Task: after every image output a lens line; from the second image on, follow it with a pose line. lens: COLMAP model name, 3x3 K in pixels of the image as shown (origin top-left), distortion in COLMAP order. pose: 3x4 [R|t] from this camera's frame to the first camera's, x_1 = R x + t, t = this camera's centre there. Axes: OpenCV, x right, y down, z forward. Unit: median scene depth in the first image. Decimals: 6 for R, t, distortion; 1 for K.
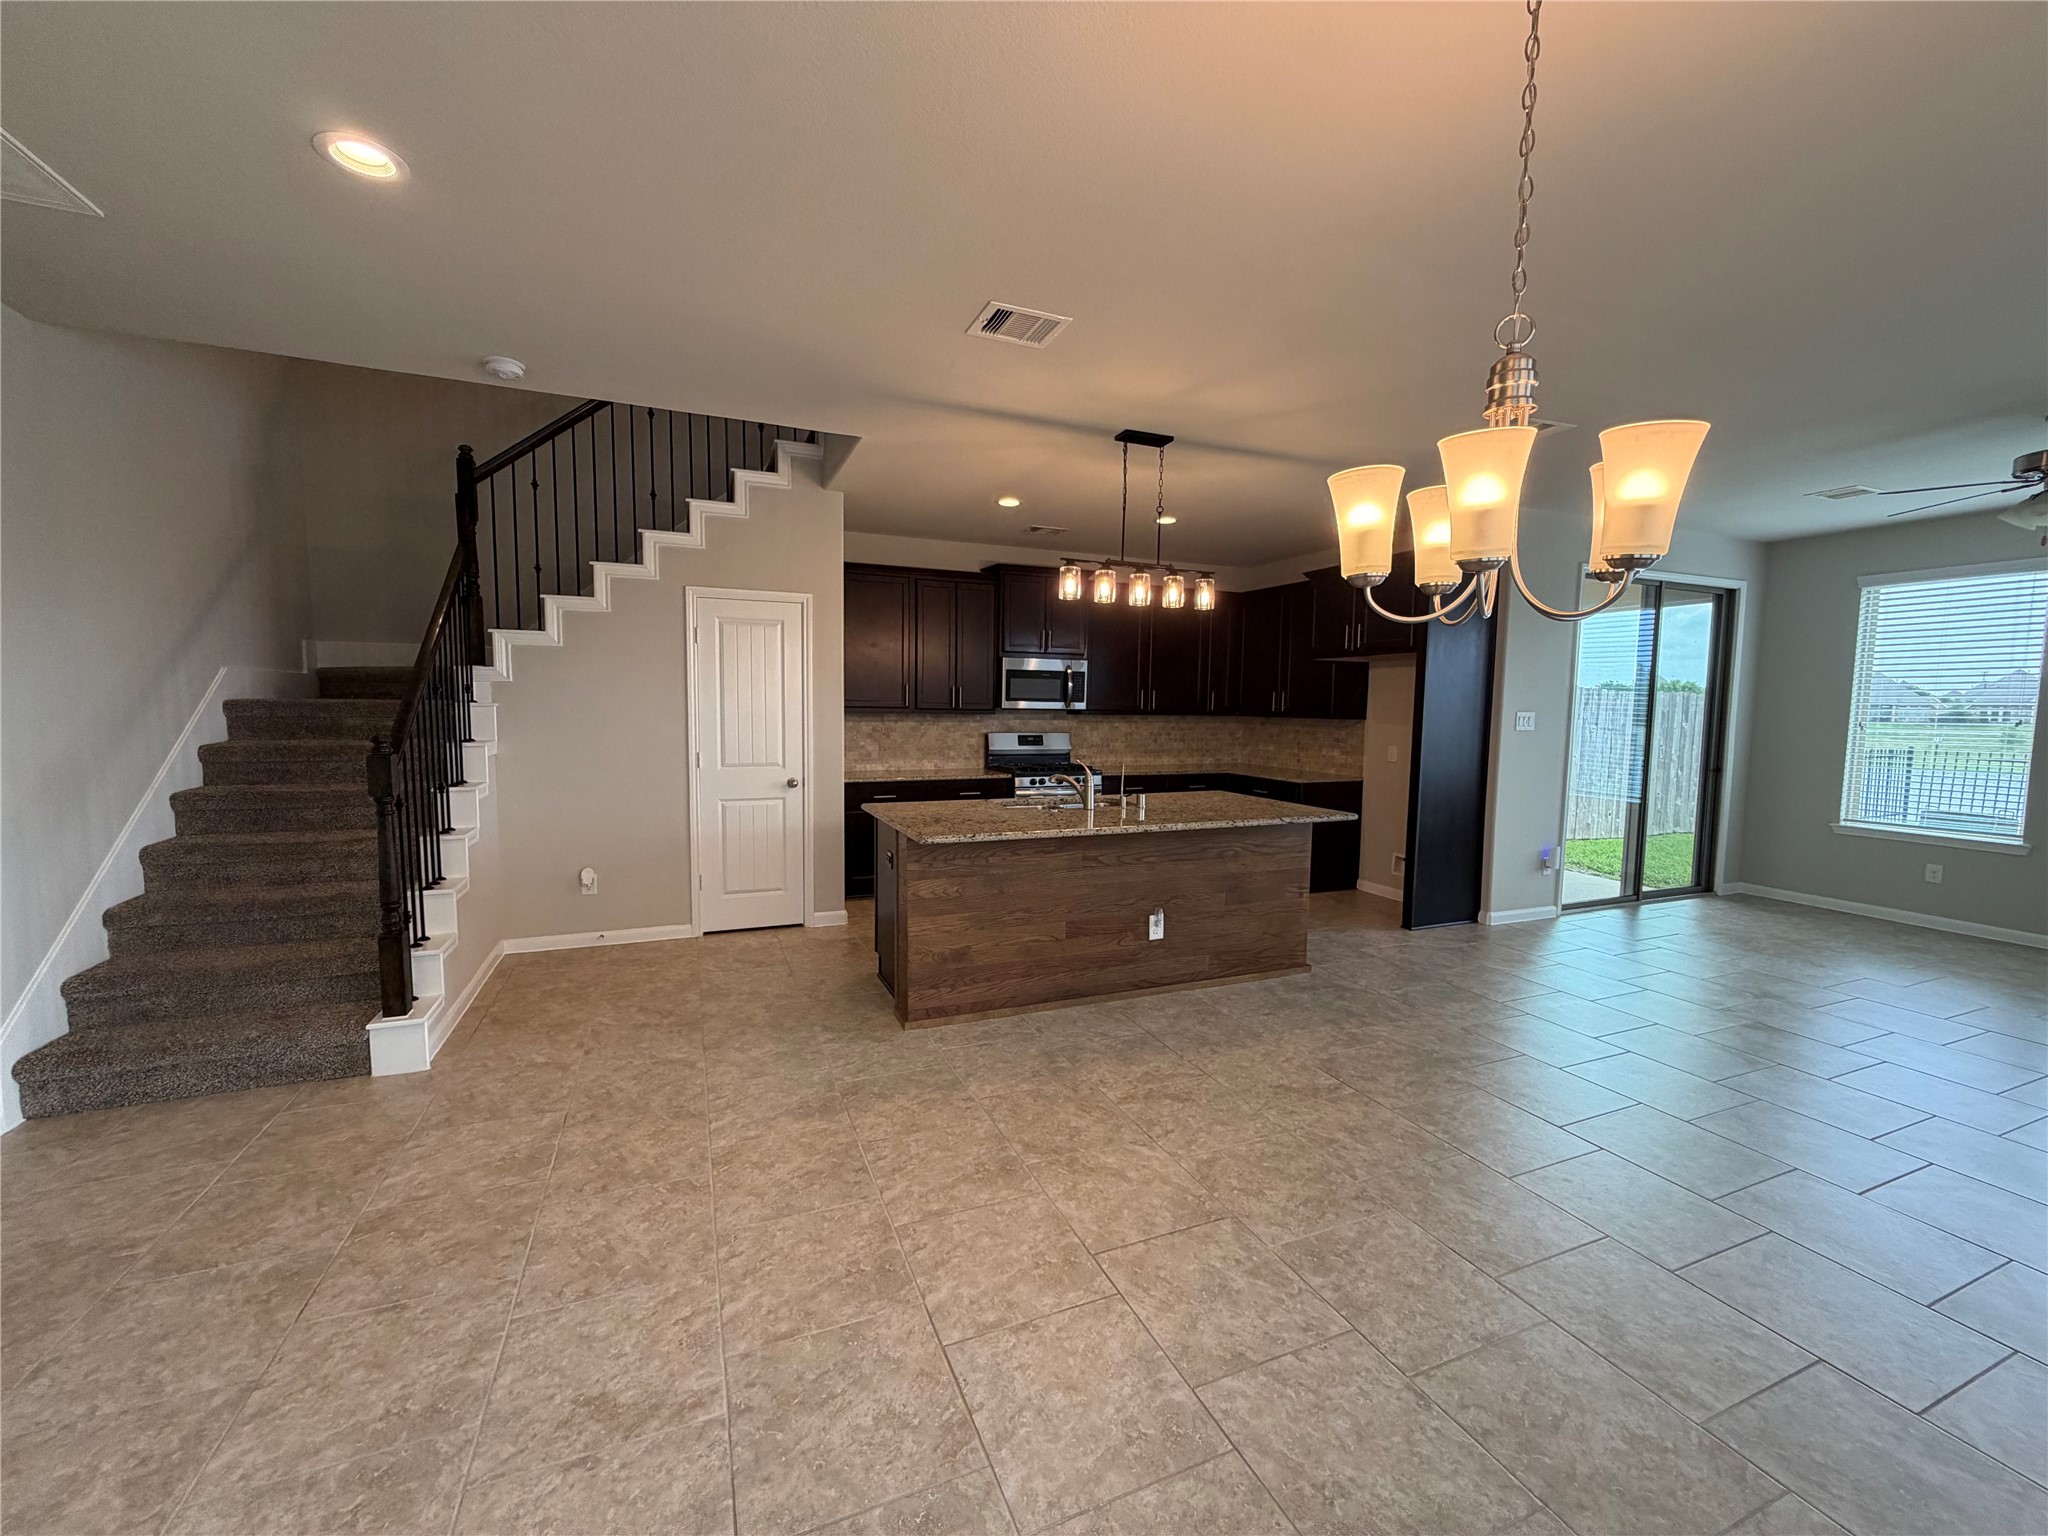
lens RADIAL K [[814.8, 0, 1018.1], [0, 814.8, 768.5], [0, 0, 1]] dist [-0.000435, 0.000533]
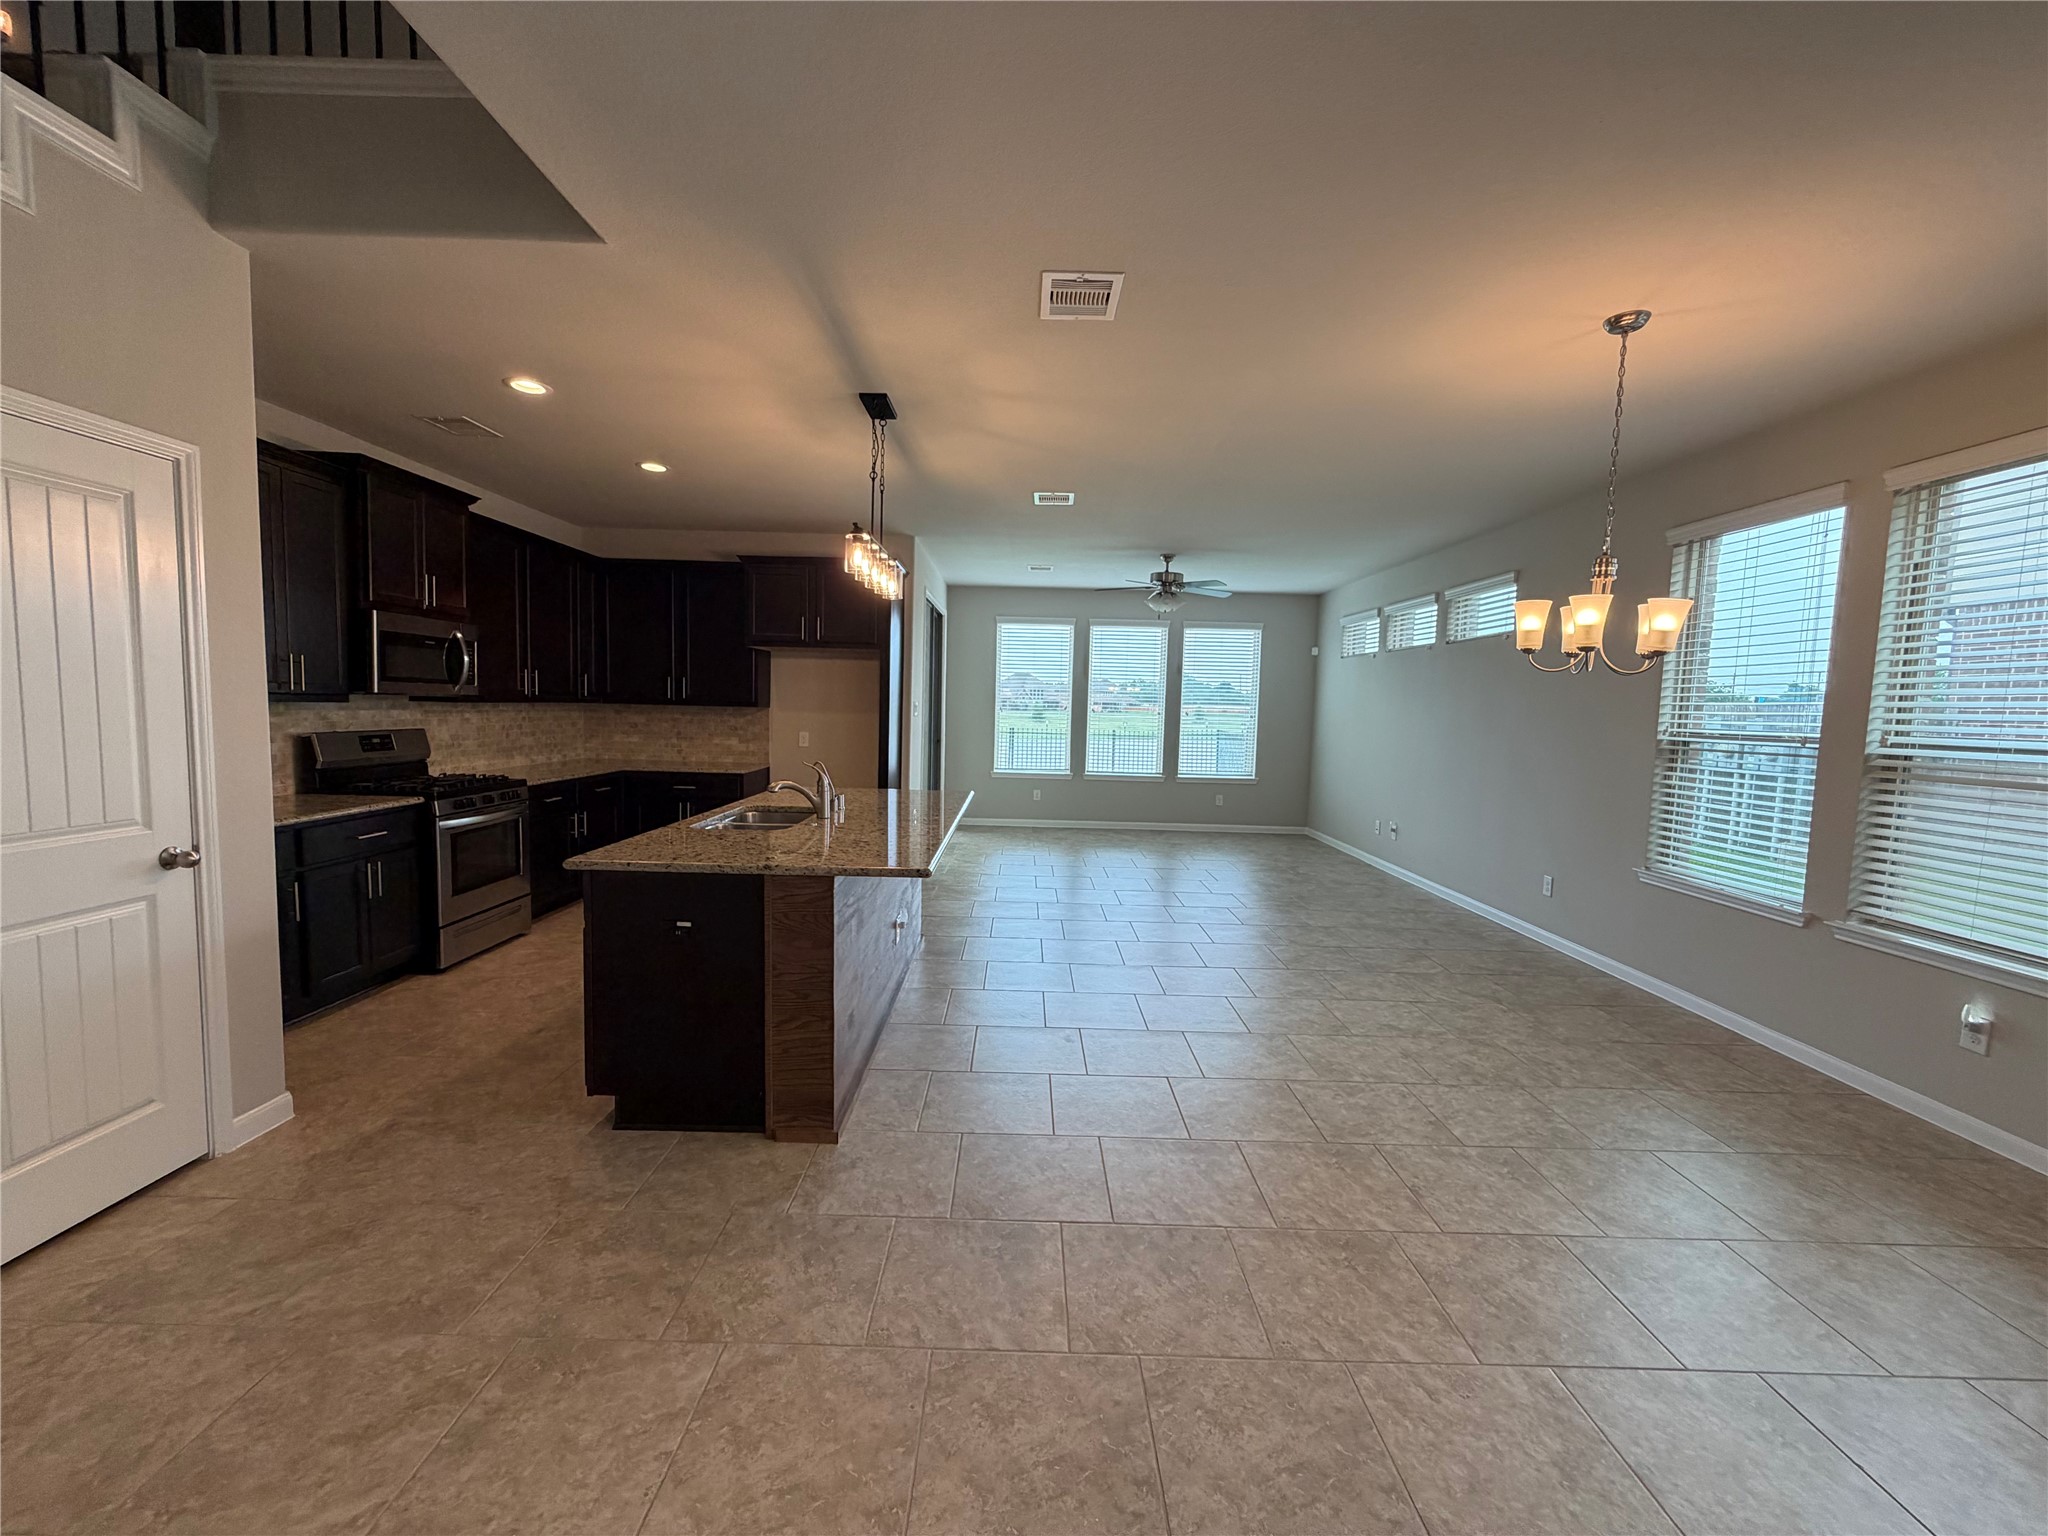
lens RADIAL K [[814.8, 0, 1018.1], [0, 814.8, 768.5], [0, 0, 1]] dist [-0.000435, 0.000533]
pose [[0.388554, -0.074420, 0.918416, -0.526331], [0.051930, 0.996918, 0.058810, -0.035717], [-0.919961, 0.024842, 0.391221, 0.404063]]
